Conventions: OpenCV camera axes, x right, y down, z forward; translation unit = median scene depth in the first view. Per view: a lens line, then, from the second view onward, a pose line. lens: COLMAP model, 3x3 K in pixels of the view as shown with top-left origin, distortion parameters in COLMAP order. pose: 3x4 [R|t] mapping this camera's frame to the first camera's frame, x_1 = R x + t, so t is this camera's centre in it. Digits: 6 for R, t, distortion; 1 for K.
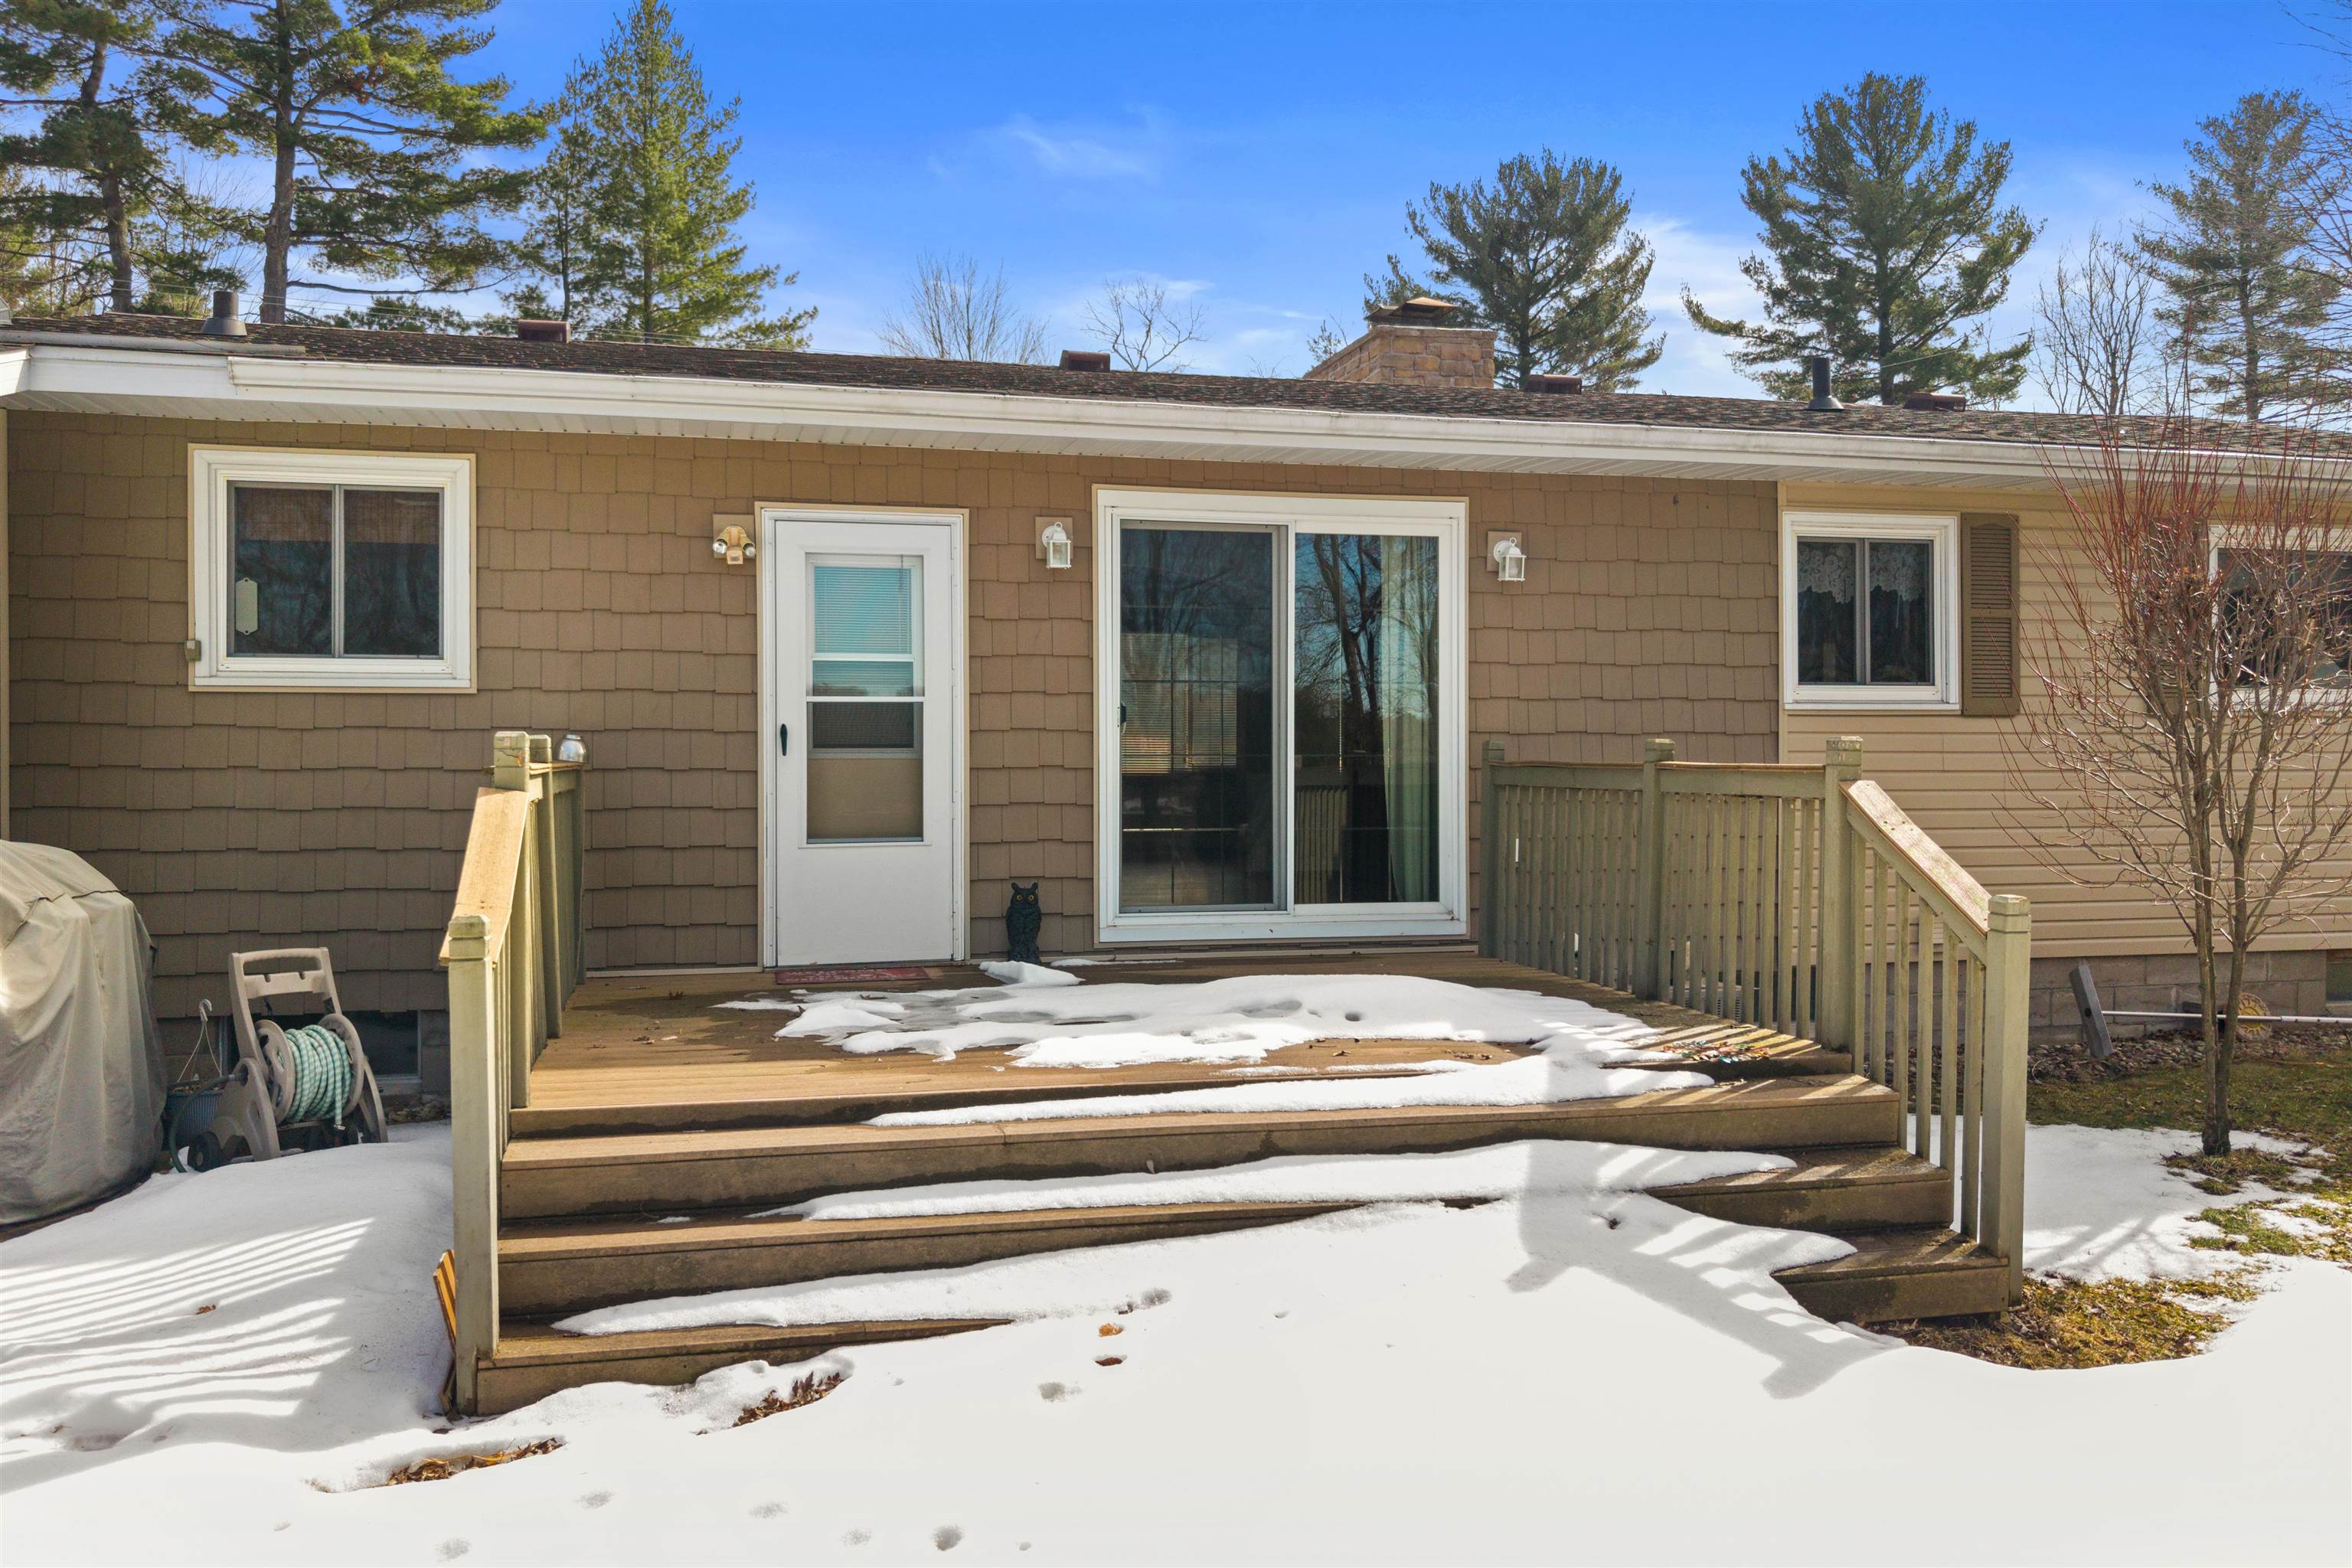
lens RADIAL K [[1869.7, 0, 1161.3], [0, 1869.7, 754.3], [0, 0, 1]] dist [0.040091, -0.074763]
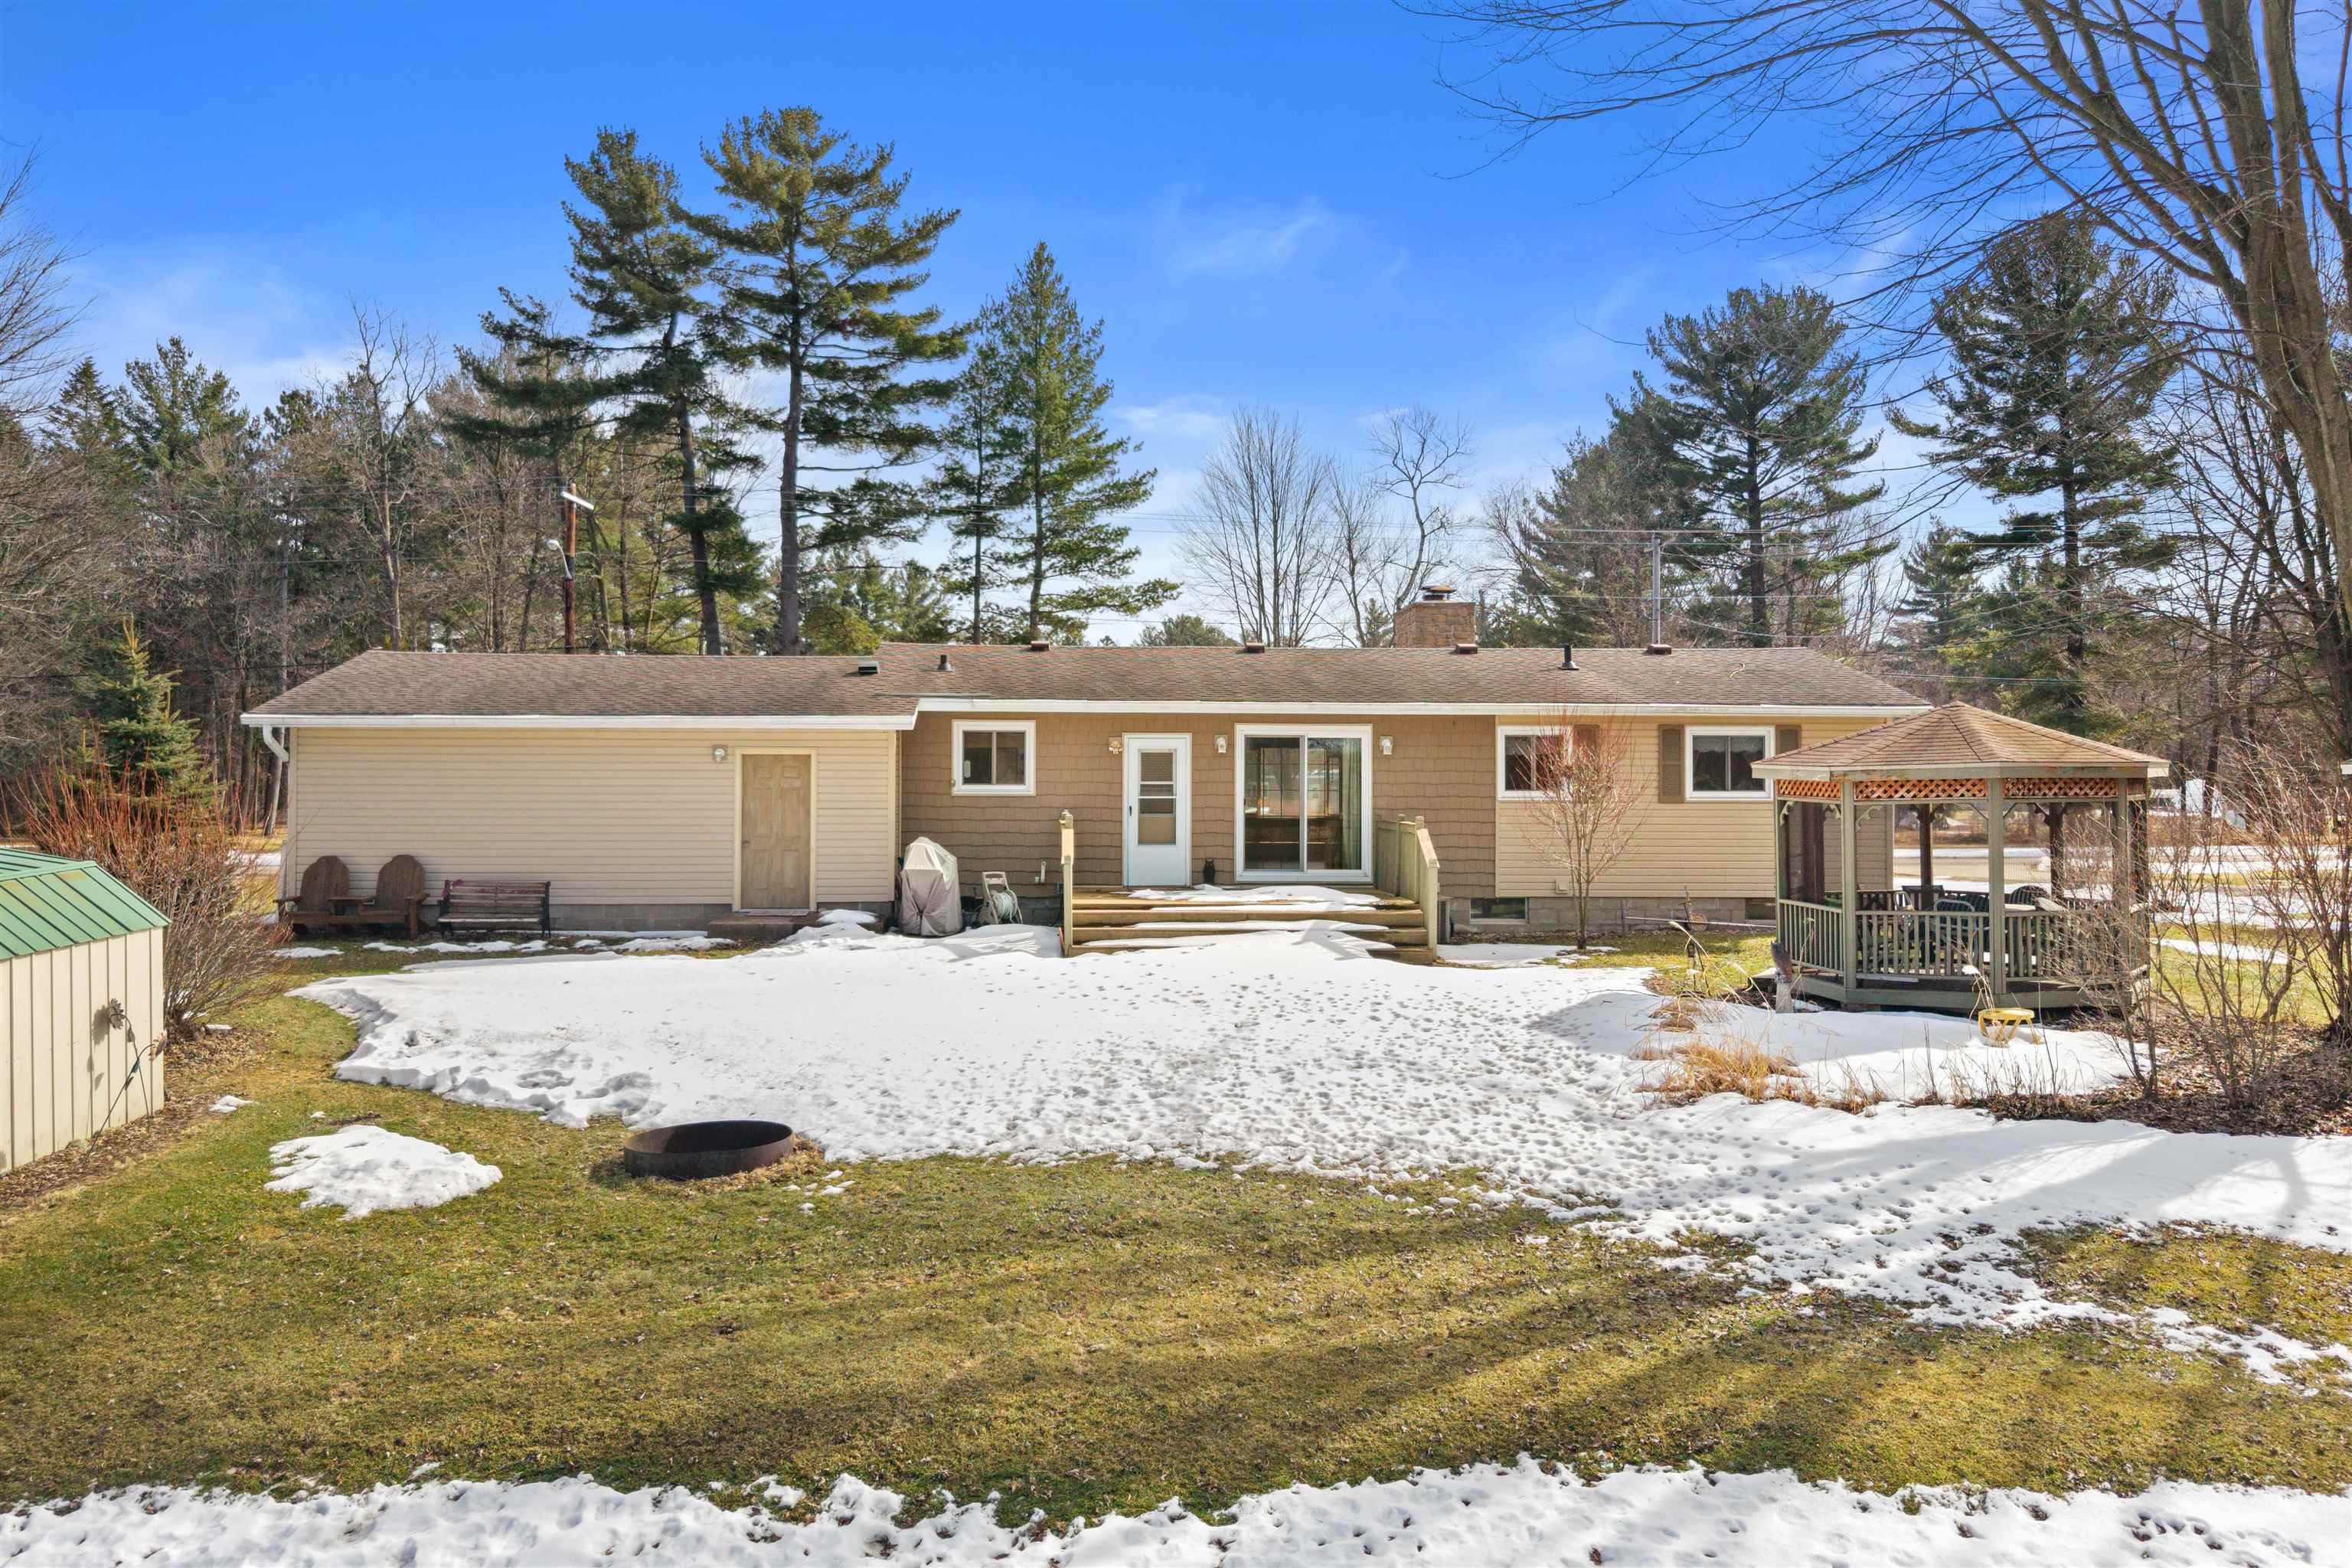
lens RADIAL K [[1869.7, 0, 1161.3], [0, 1869.7, 754.3], [0, 0, 1]] dist [0.040091, -0.074763]
pose [[0.983399, 0.002485, -0.181441, 0.072929], [-0.005158, 0.999885, -0.014259, -0.010350], [0.181385, 0.014958, 0.983298, -0.362383]]
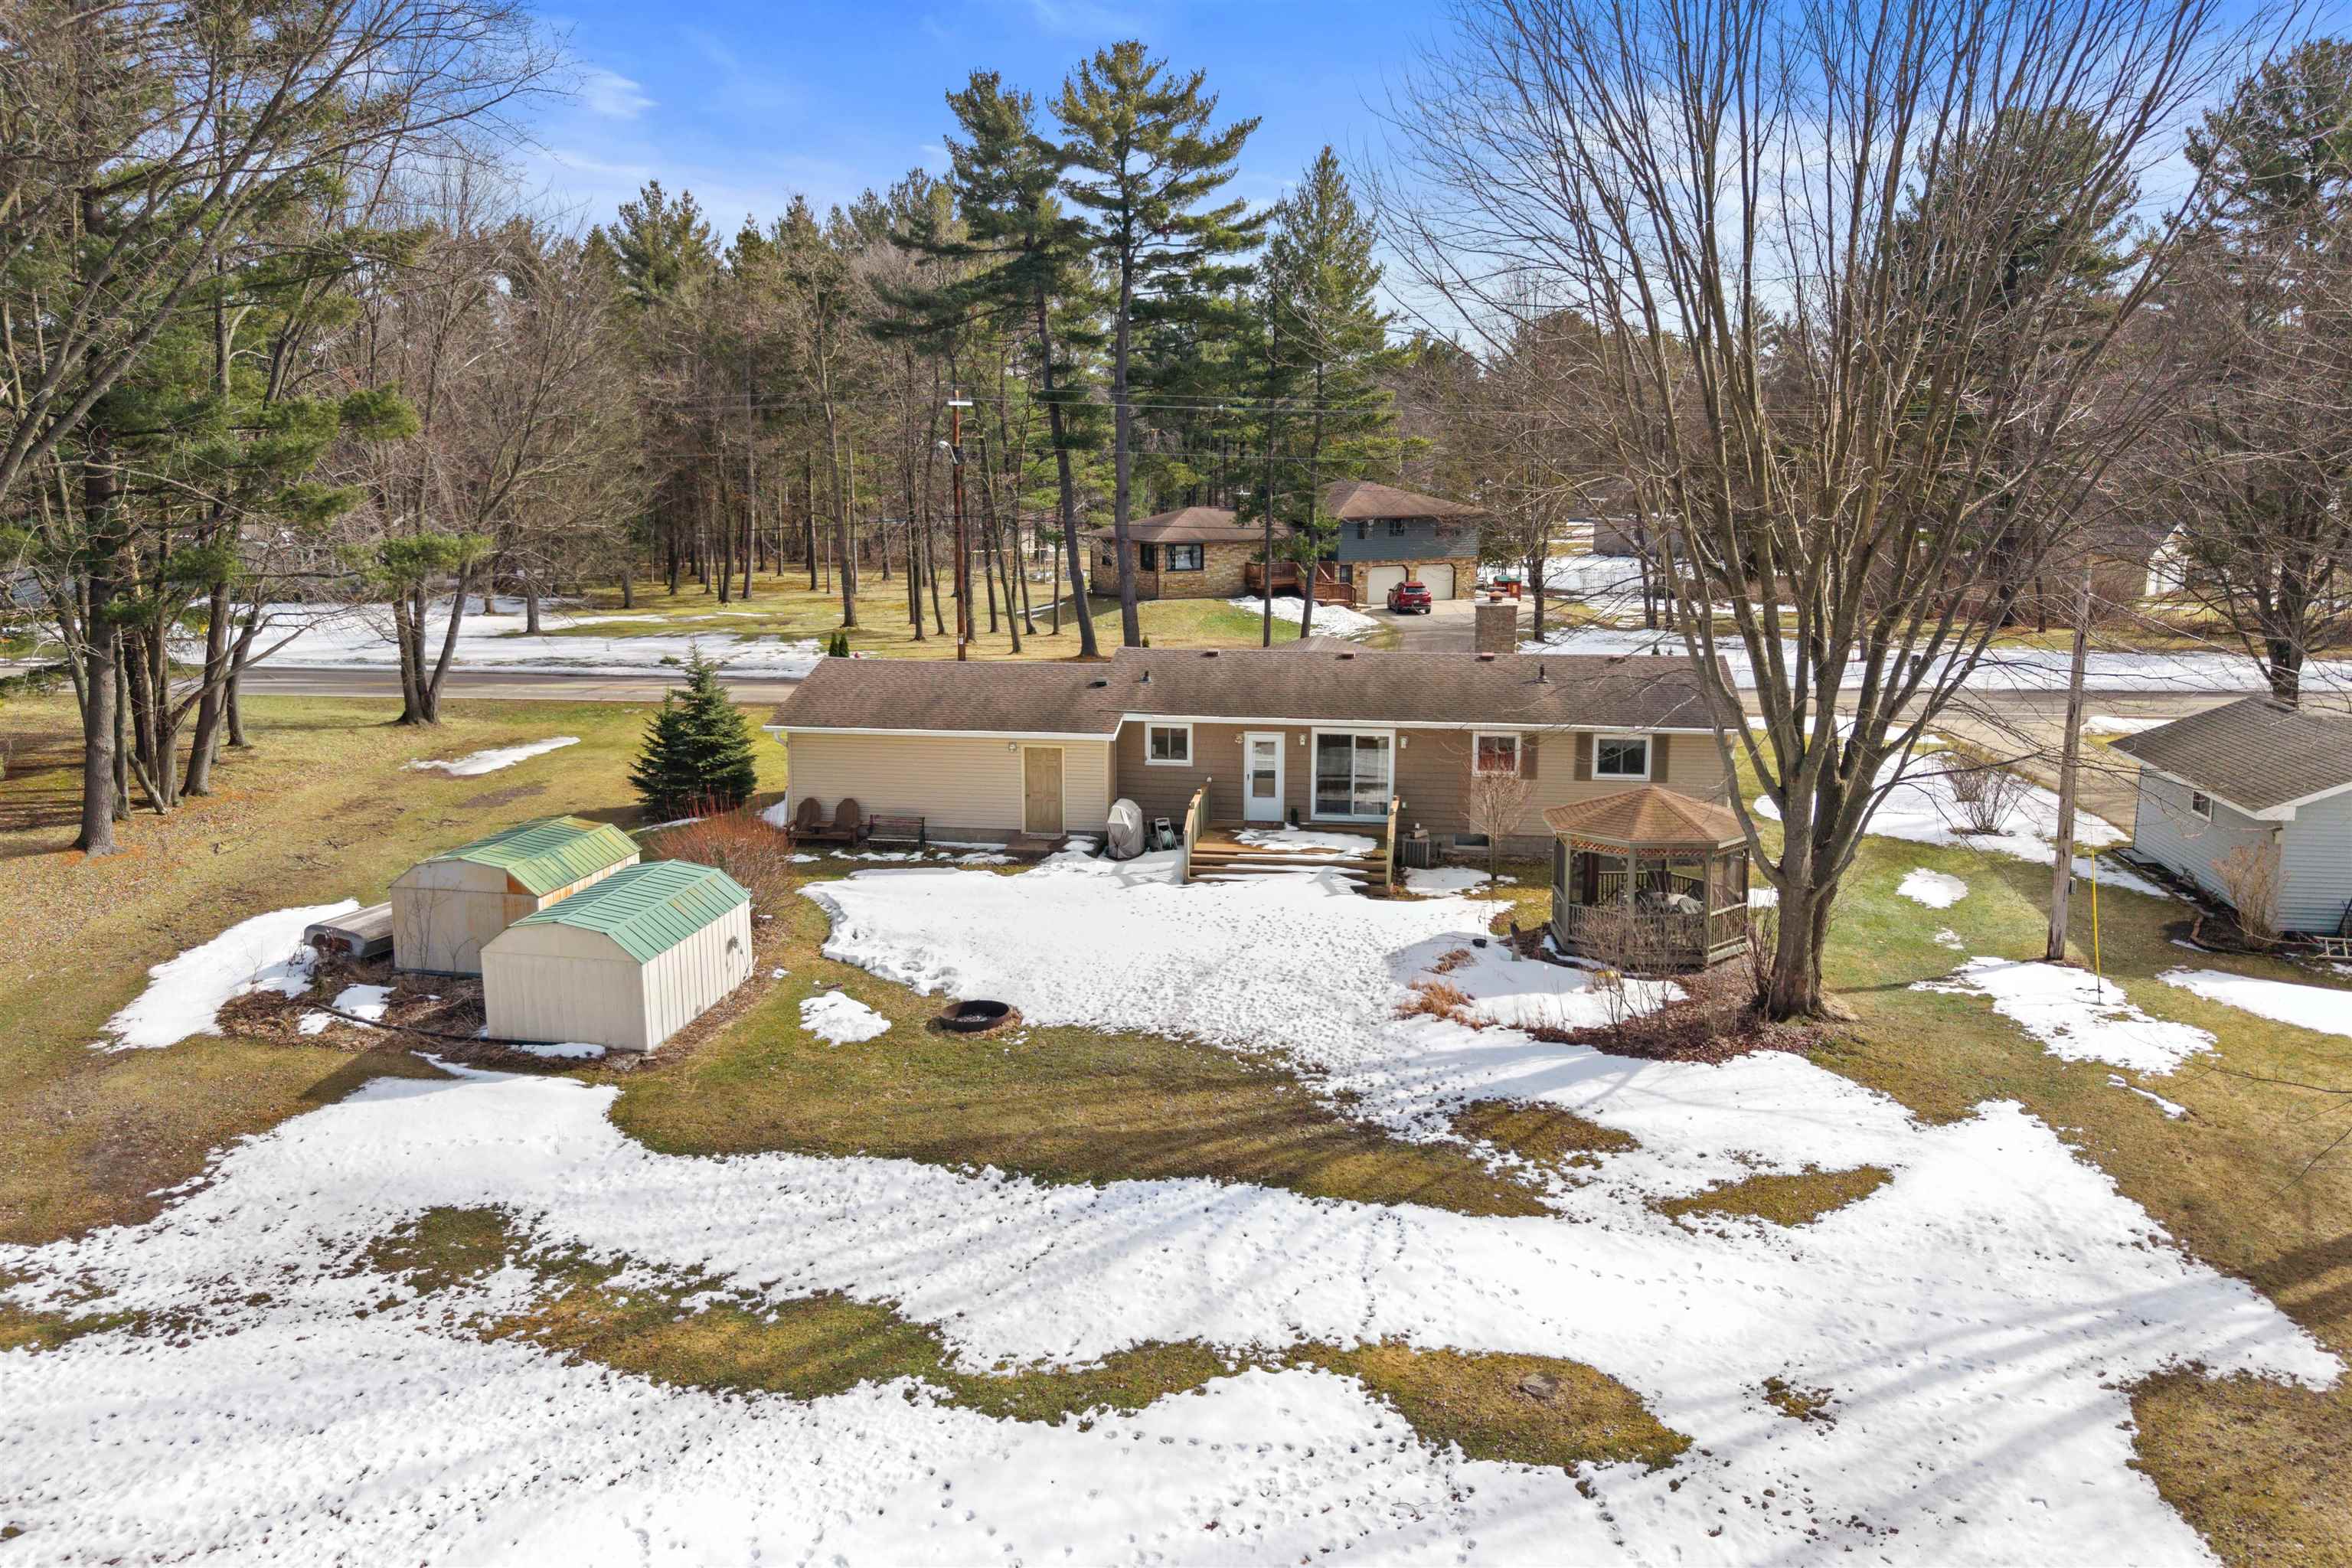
lens RADIAL K [[1842.2, 0, 1176.0], [0, 1842.2, 784.0], [0, 0, 1]] dist [0.084922, -0.223351]
pose [[0.923902, 0.073682, -0.375468, 0.279731], [-0.001404, 0.981930, 0.189239, -0.174548], [0.382627, -0.174311, 0.907310, -0.677486]]
